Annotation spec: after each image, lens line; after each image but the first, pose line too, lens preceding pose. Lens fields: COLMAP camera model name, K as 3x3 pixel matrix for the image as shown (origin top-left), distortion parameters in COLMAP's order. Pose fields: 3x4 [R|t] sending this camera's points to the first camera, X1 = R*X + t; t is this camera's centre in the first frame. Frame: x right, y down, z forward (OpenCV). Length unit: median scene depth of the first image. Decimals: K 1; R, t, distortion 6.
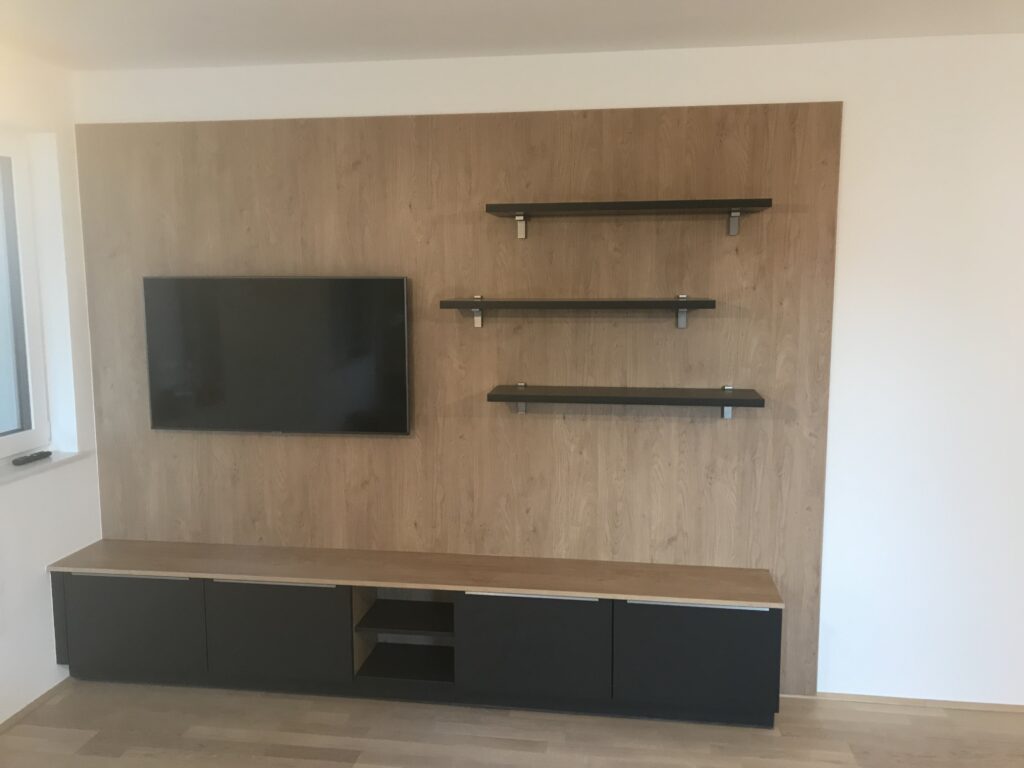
lens RADIAL K [[837.4, 0, 512.0], [0, 837.4, 384.0], [0, 0, 1]] dist [0.039573, -0.000814]
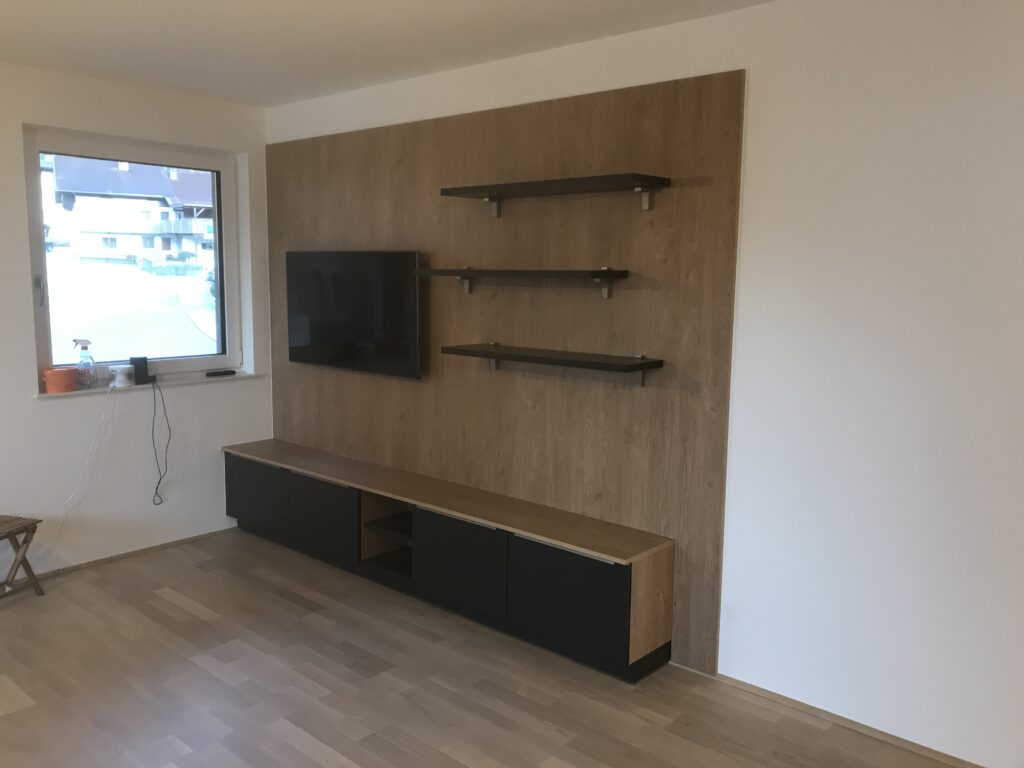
lens RADIAL K [[843.5, 0, 512.0], [0, 843.5, 384.0], [0, 0, 1]] dist [0.063240, -0.002251]
pose [[0.835235, 0.085833, -0.543153, 0.684221], [-0.085281, 0.996011, 0.026257, 0.024110], [0.543240, 0.024390, 0.839223, 0.030865]]
